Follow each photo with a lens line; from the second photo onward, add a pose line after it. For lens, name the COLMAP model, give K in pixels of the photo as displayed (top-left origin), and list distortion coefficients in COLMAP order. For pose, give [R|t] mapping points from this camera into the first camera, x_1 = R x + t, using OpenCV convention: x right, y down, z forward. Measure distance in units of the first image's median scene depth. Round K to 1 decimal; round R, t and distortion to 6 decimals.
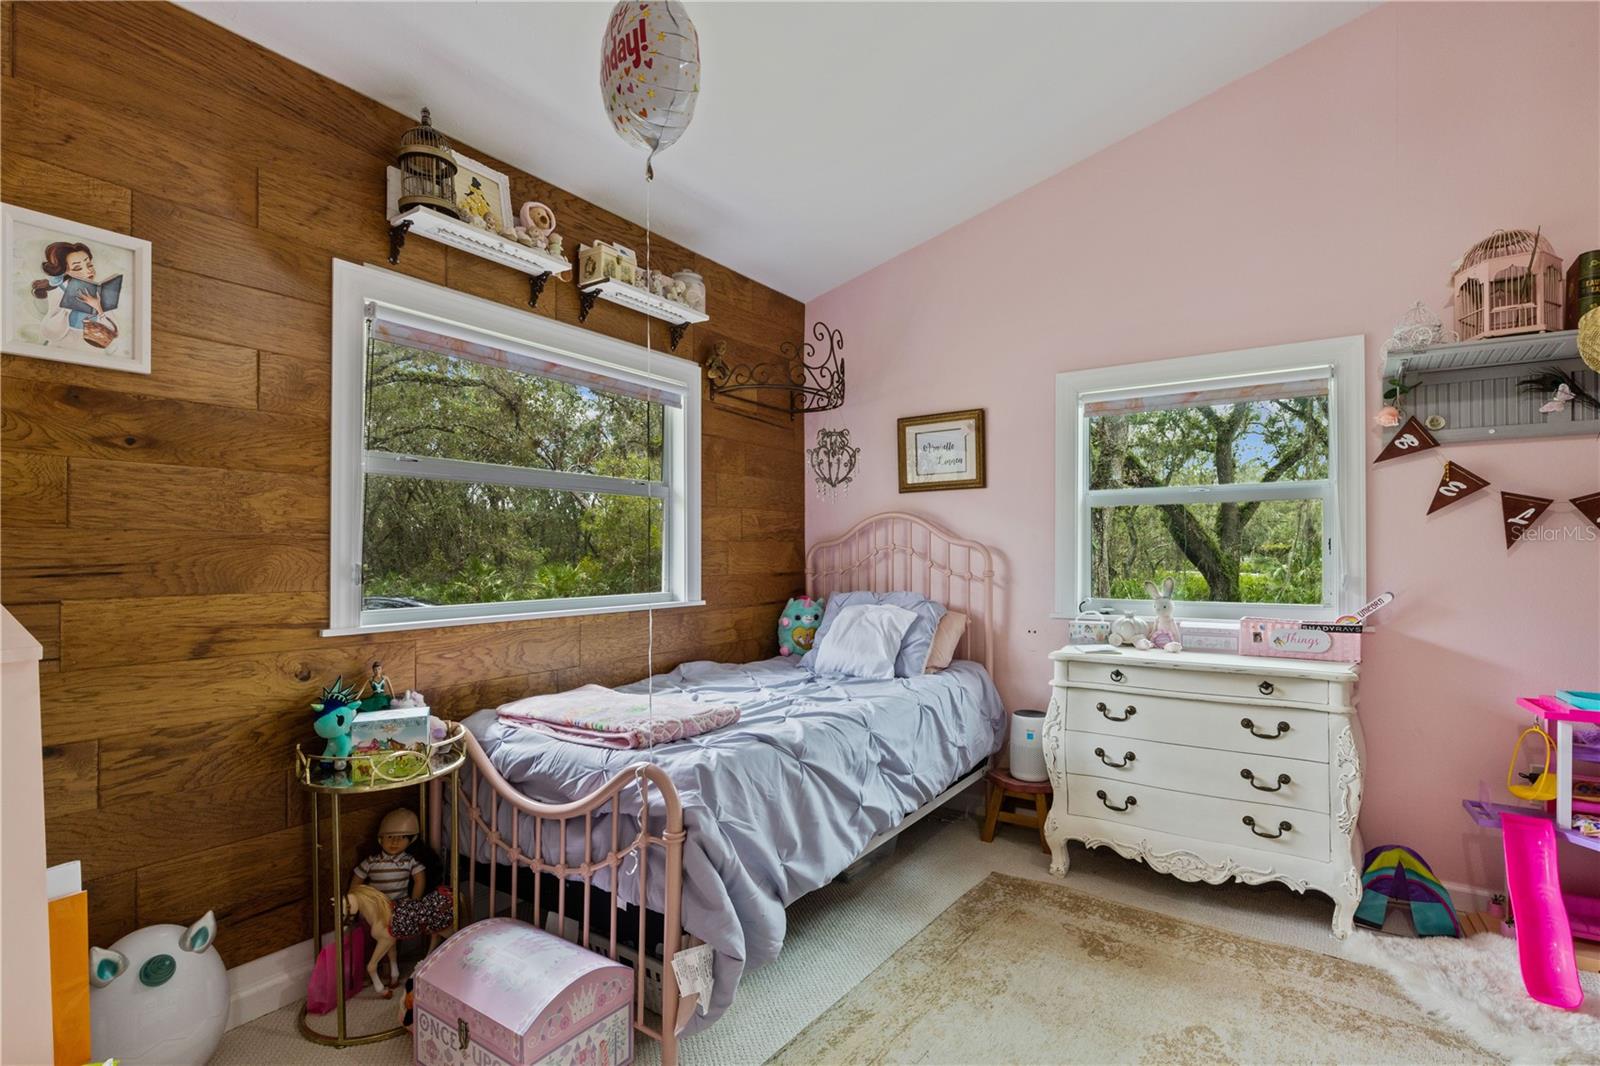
lens RADIAL K [[770.3, 0, 803.6], [0, 770.3, 542.4], [0, 0, 1]] dist [-0.003288, -0.000916]
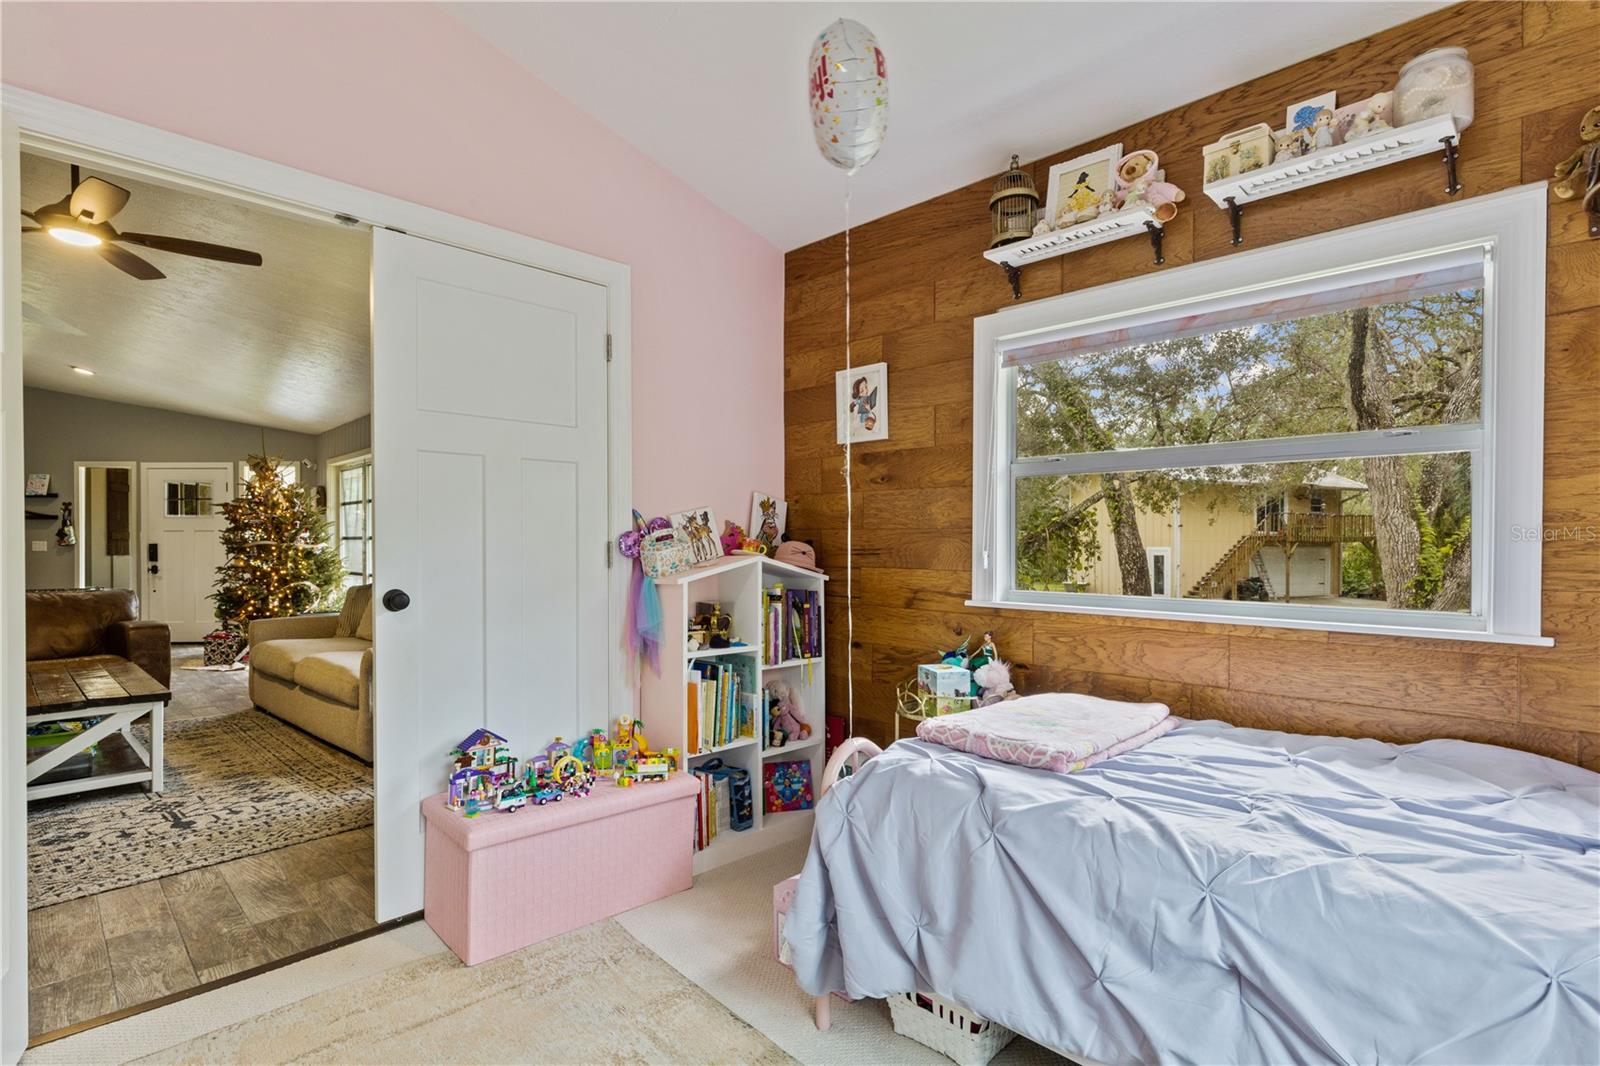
lens RADIAL K [[770.3, 0, 803.9], [0, 770.3, 538.9], [0, 0, 1]] dist [-0.003288, -0.000916]
pose [[-0.190843, 0.000106, -0.981621, 0.763162], [0.012979, 0.999913, -0.002416, 0.006285], [0.981535, -0.013202, -0.190827, 0.994480]]
